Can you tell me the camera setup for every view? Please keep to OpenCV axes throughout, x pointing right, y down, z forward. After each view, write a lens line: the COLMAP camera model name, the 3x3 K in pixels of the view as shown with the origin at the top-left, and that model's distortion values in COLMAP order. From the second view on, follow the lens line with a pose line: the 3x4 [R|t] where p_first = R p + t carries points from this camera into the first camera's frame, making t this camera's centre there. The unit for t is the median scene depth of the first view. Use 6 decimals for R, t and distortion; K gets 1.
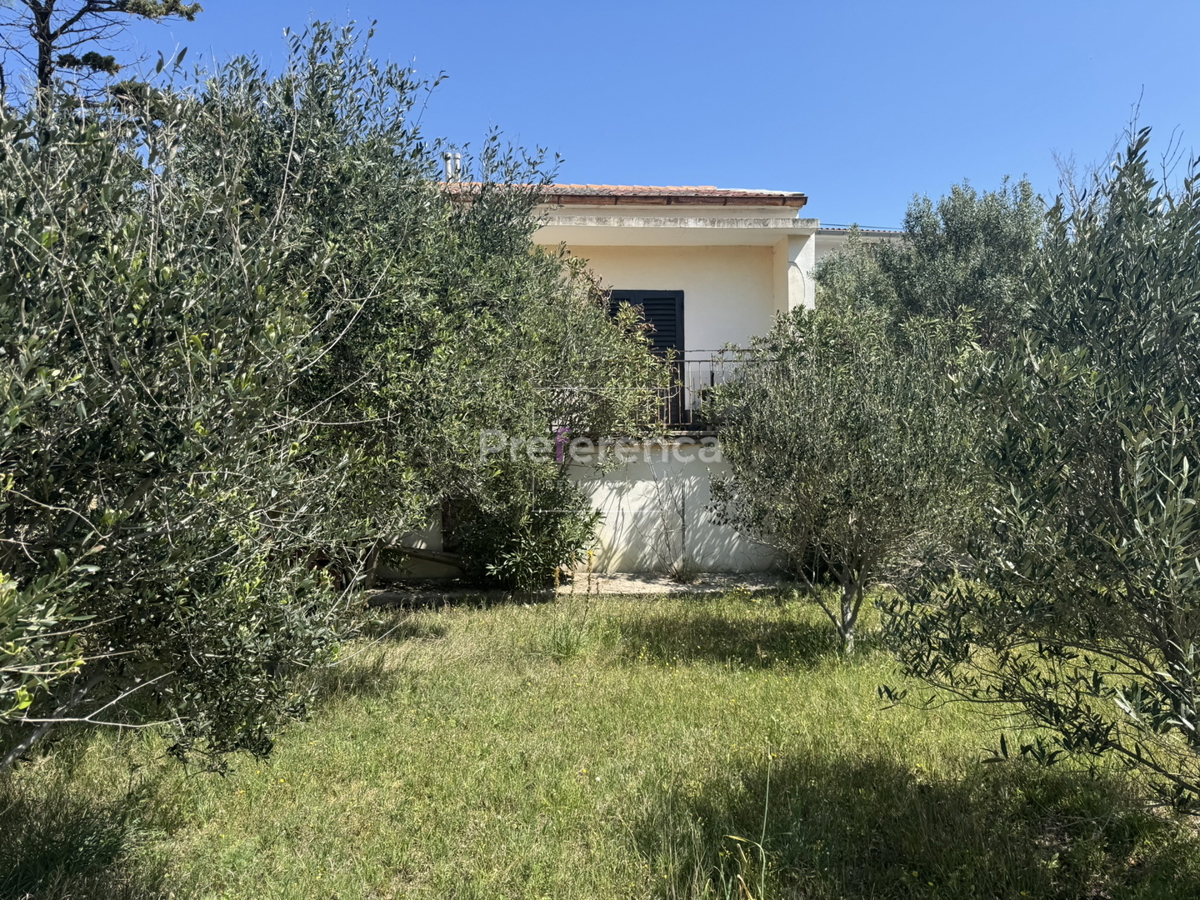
lens RADIAL K [[831.3, 0, 595.4], [0, 831.3, 456.0], [0, 0, 1]] dist [0.116908, -0.139802]
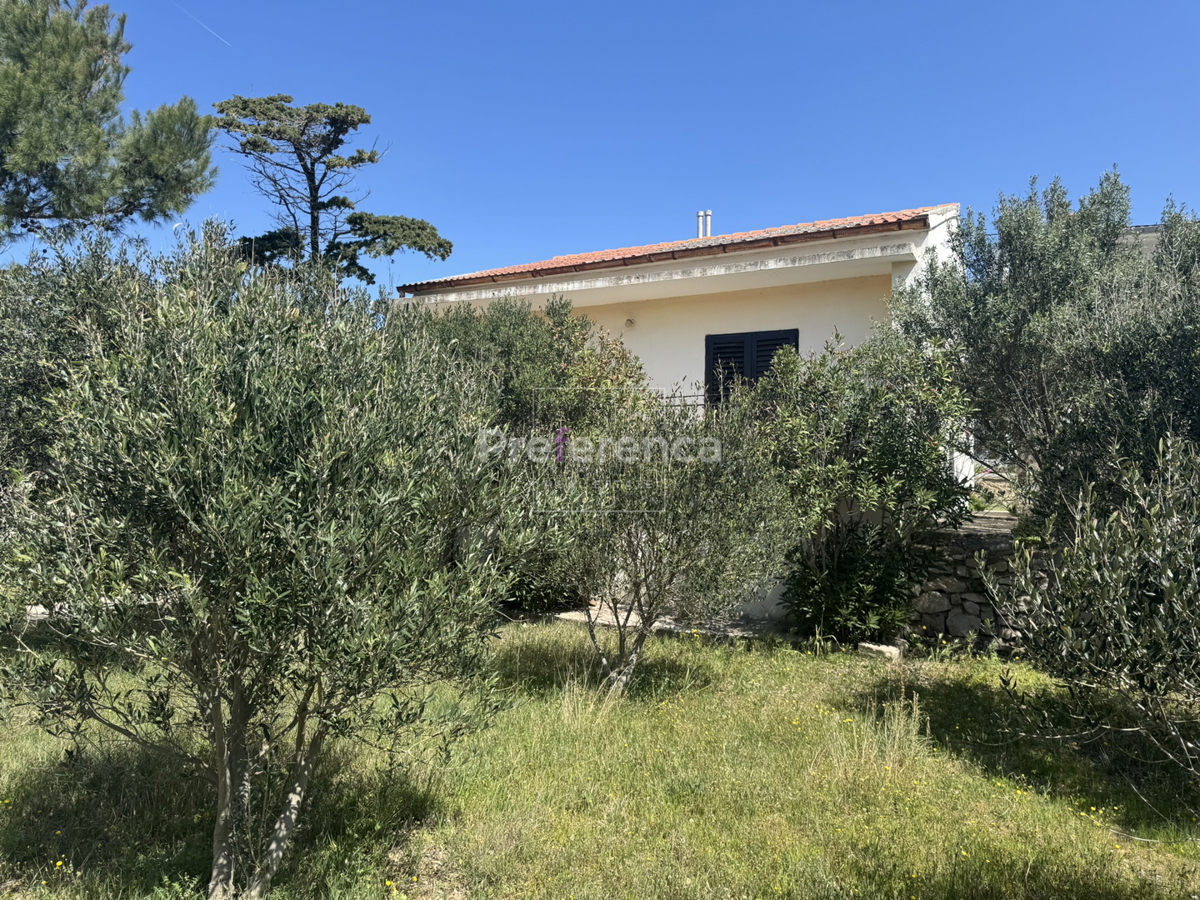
lens RADIAL K [[831.3, 0, 595.4], [0, 831.3, 456.0], [0, 0, 1]] dist [0.116908, -0.139802]
pose [[0.865594, -0.002793, -0.500739, 0.467919], [-0.016476, 0.999284, -0.034054, -0.011599], [0.500476, 0.037728, 0.864928, 0.036874]]
